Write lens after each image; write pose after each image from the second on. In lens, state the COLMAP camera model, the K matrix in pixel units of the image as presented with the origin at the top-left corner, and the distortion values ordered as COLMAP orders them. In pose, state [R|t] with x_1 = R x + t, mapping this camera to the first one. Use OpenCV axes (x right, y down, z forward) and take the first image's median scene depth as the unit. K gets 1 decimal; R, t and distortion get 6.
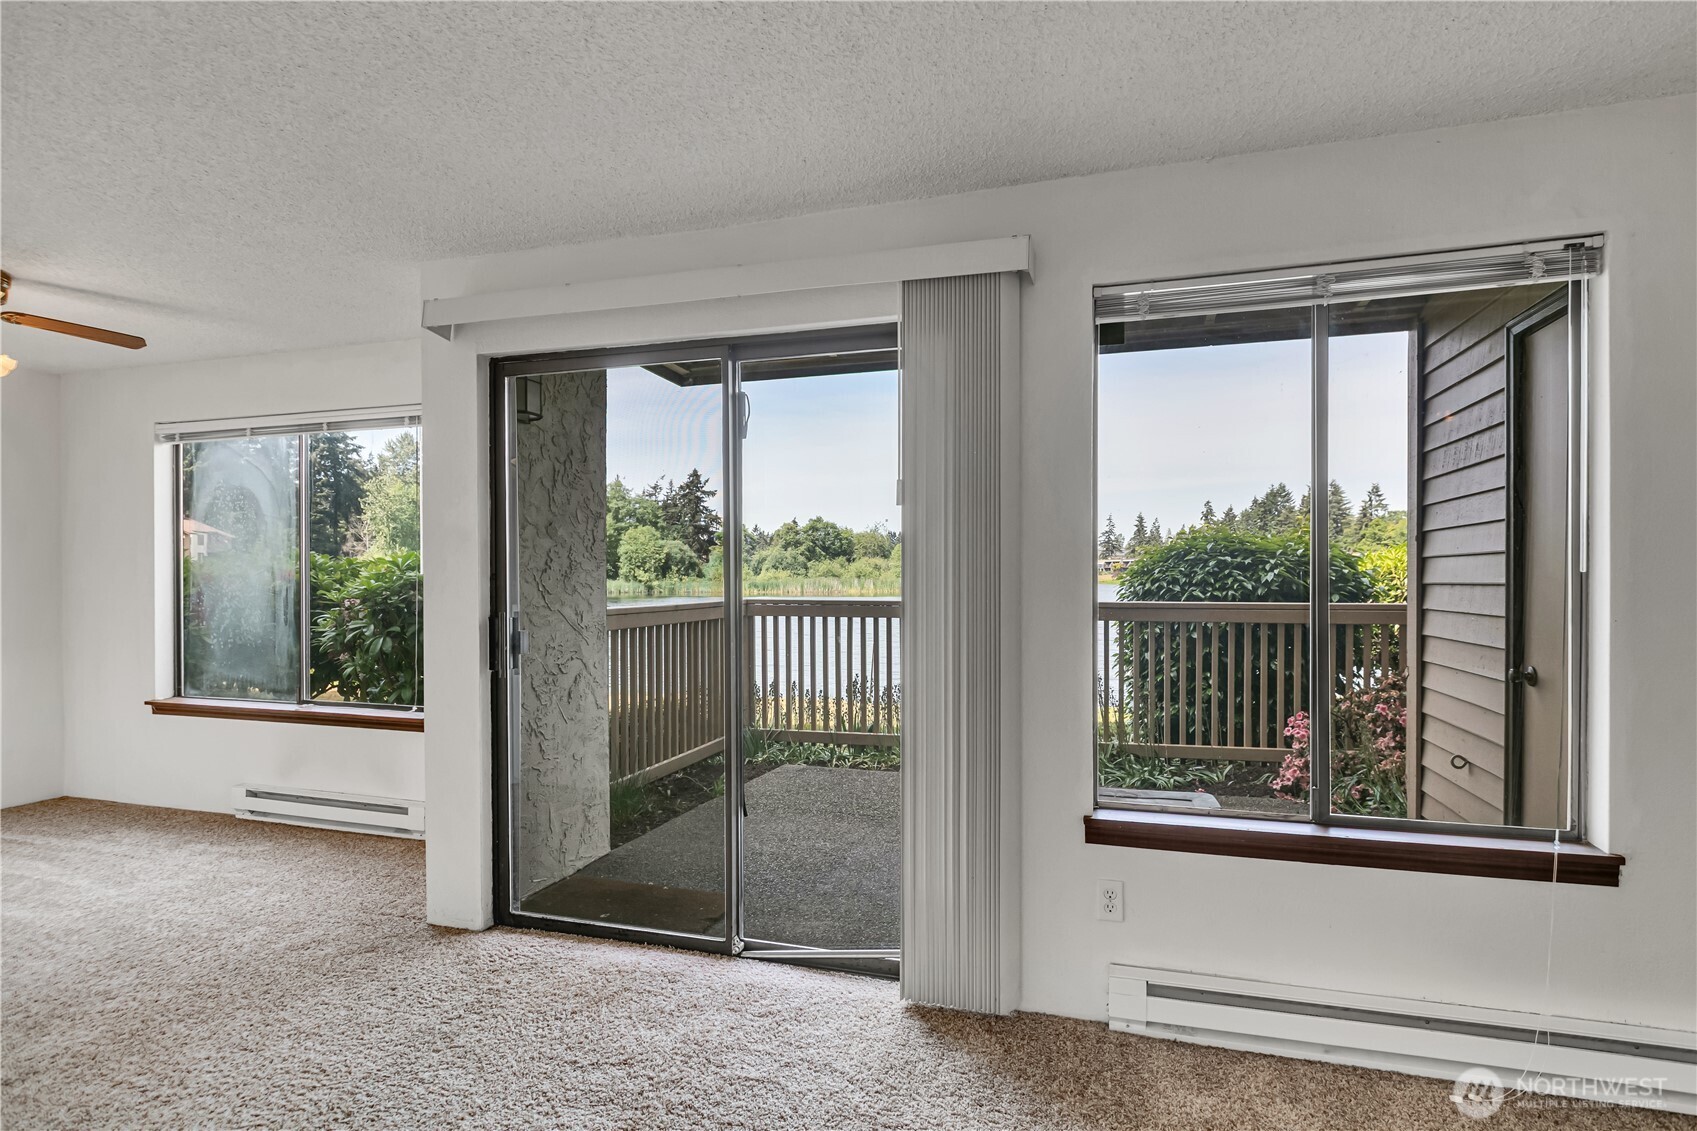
lens RADIAL K [[857.3, 0, 852.5], [0, 857.3, 581.2], [0, 0, 1]] dist [-0.000867, -0.000336]
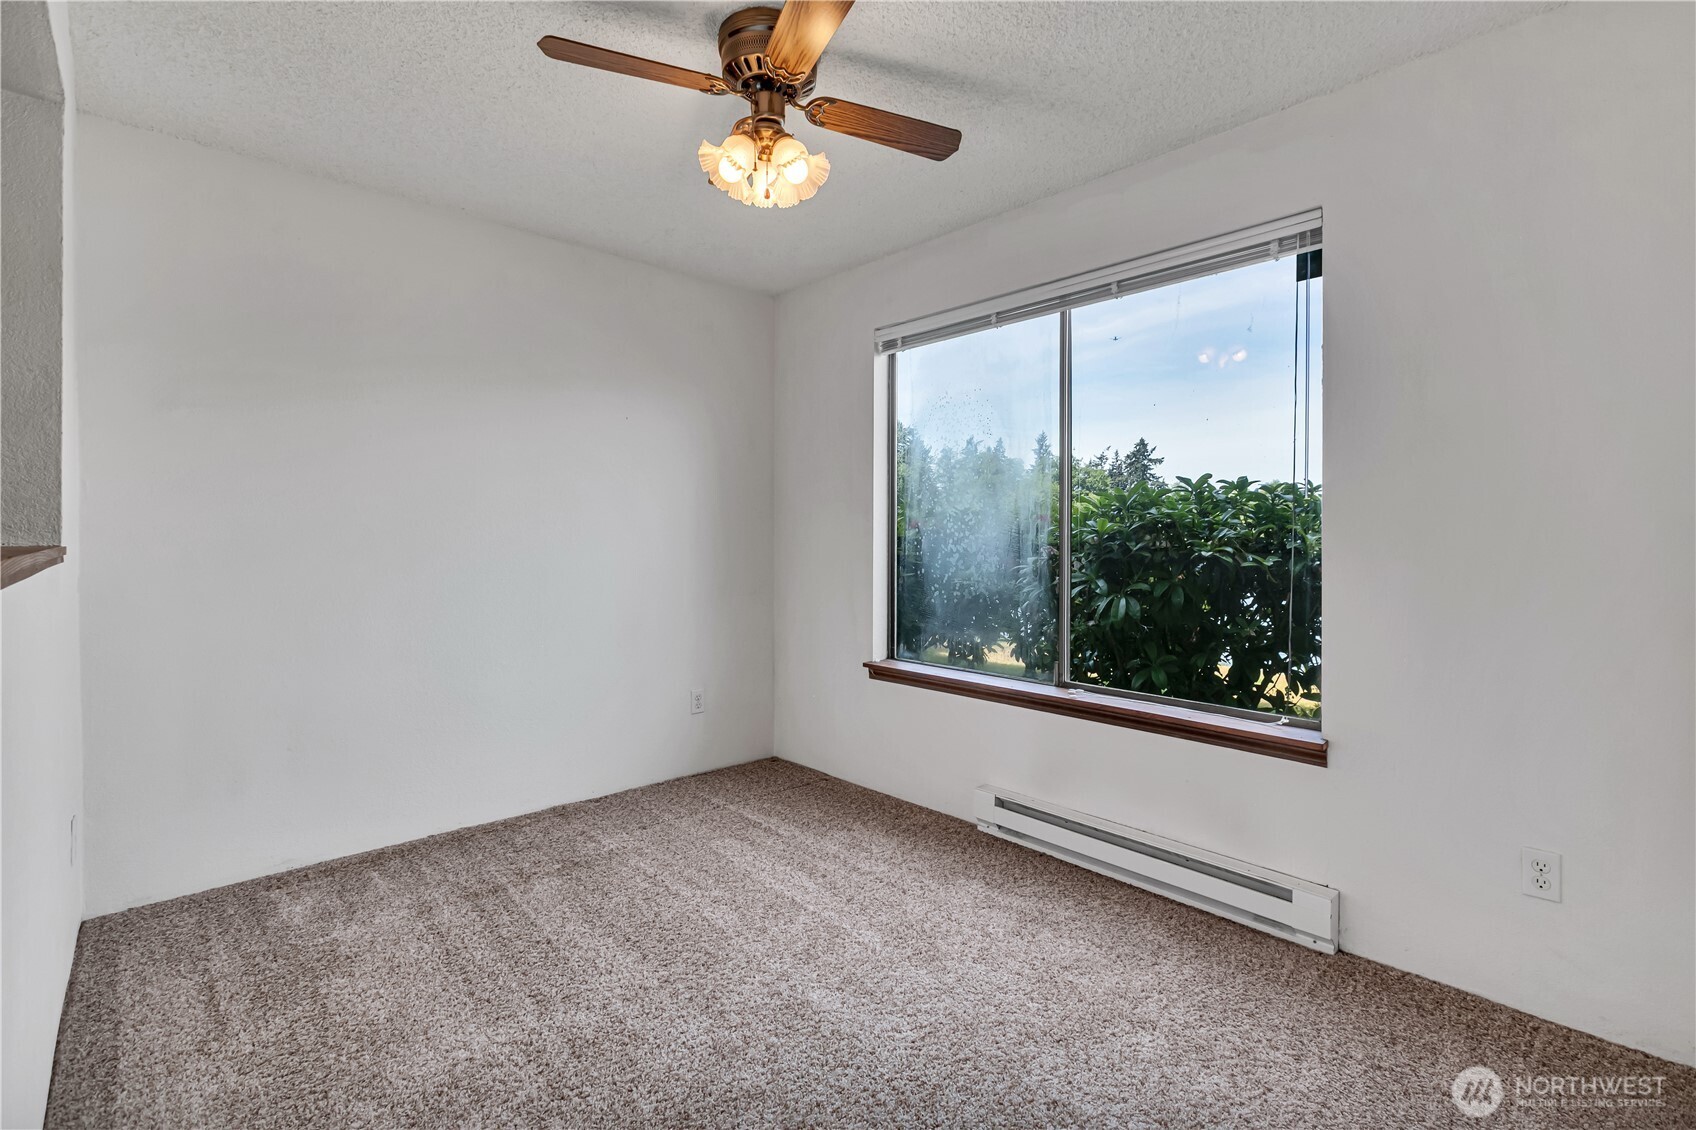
lens RADIAL K [[780.8, 0, 862.1], [0, 780.8, 550.6], [0, 0, 1]] dist [-0.001893, -0.001626]
pose [[0.869305, 0.012661, -0.494114, -0.444641], [-0.009437, 0.999915, 0.009019, 0.023426], [0.494186, -0.003177, 0.869350, 0.332119]]
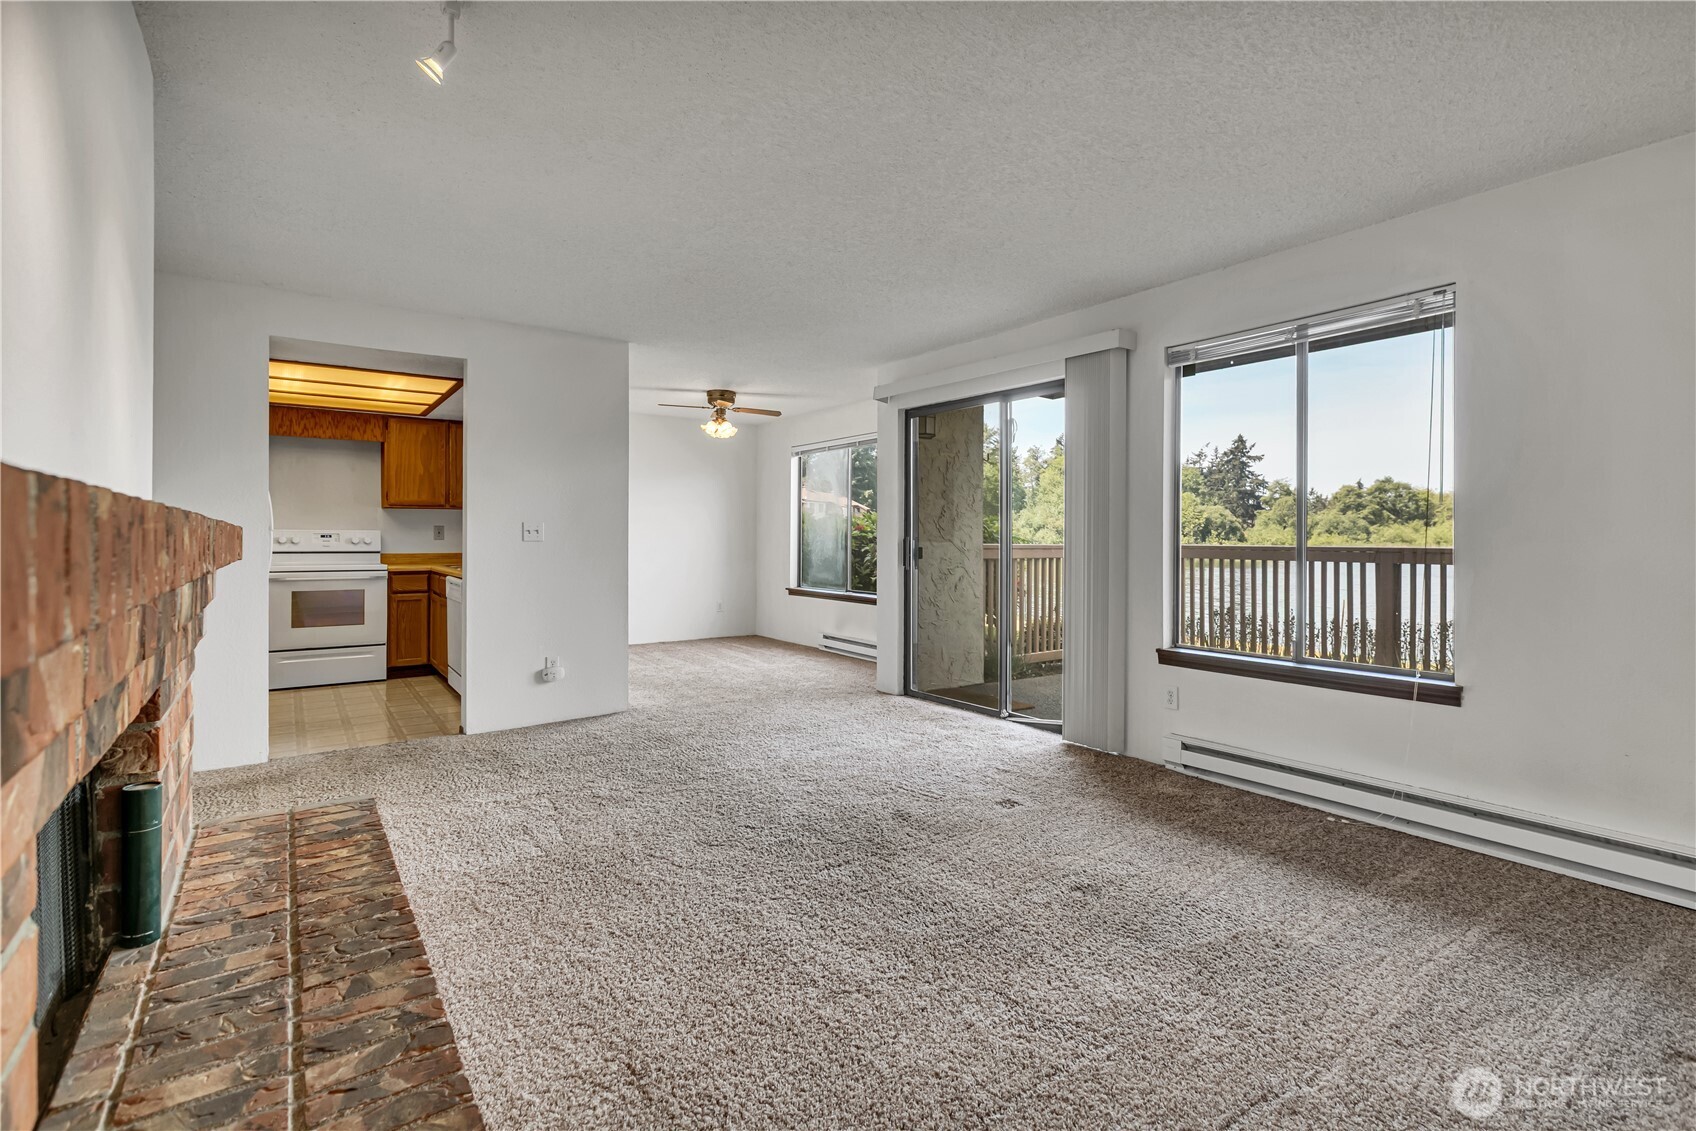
lens RADIAL K [[780.8, 0, 853.7], [0, 780.8, 539.7], [0, 0, 1]] dist [-0.001893, -0.001626]
pose [[0.798202, 0.008069, -0.602336, 0.378068], [-0.012021, 0.999925, -0.002535, 0.031611], [0.602270, 0.009264, 0.798239, -0.339664]]
